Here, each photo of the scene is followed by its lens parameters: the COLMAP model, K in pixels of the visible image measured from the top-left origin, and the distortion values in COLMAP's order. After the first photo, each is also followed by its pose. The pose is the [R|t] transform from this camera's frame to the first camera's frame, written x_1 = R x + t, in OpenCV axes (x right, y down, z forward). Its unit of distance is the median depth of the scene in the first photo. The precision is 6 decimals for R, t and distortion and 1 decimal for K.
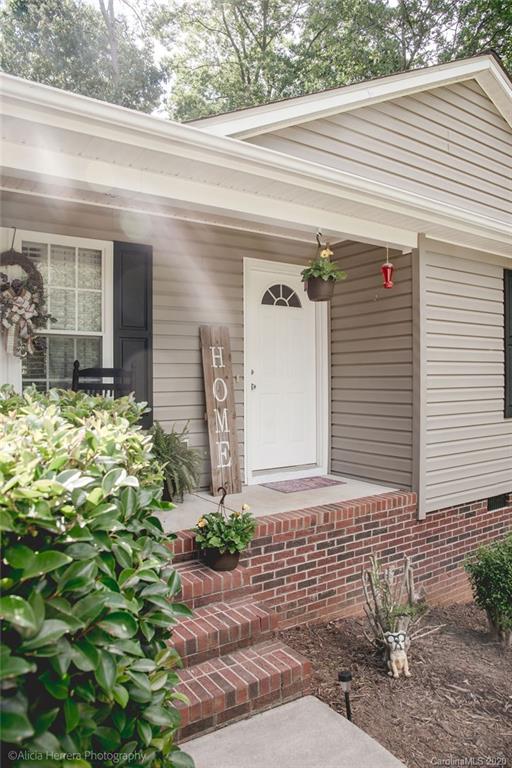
lens RADIAL K [[523.8, 0, 256.0], [0, 523.8, 384.0], [0, 0, 1]] dist [-0.045821, -0.000119]
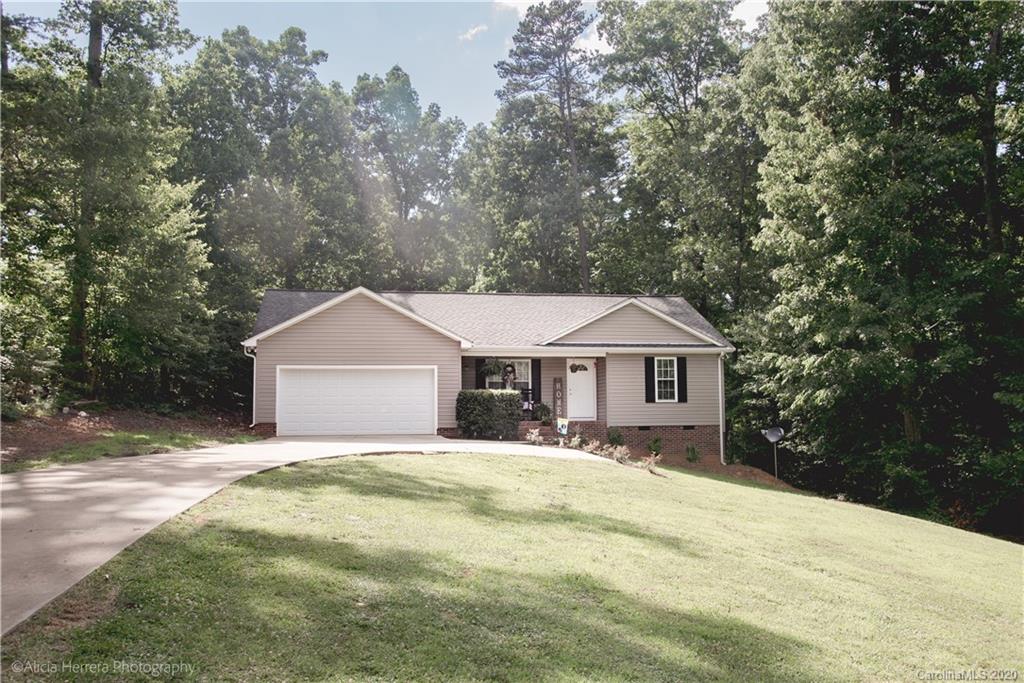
lens RADIAL K [[853.4, 0, 475.4], [0, 853.4, 340.8], [0, 0, 1]] dist [0.054308, 0.000213]
pose [[0.885201, -0.041115, -0.463388, 2.300451], [-0.001333, 0.995859, -0.090906, 0.190483], [0.465206, 0.081088, 0.881480, -4.826670]]
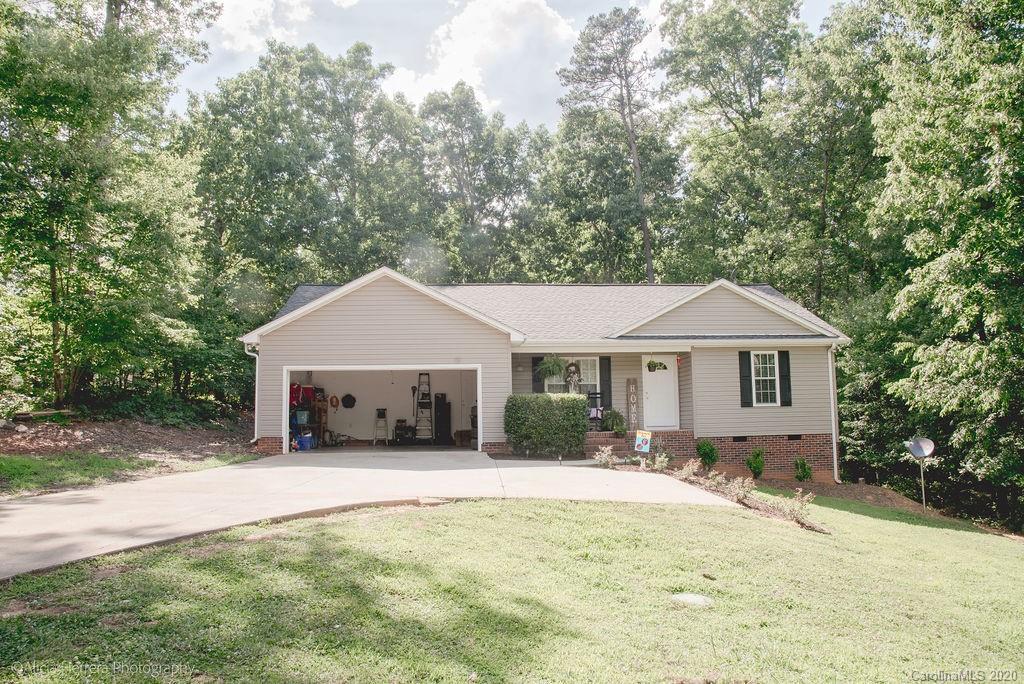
lens RADIAL K [[698.5, 0, 512.0], [0, 698.5, 342.0], [0, 0, 1]] dist [-0.045821, -0.000119]
pose [[0.858065, -0.061437, -0.509853, 1.470233], [0.006823, 0.994094, -0.108305, 0.123776], [0.513496, 0.089454, 0.853417, -3.006767]]
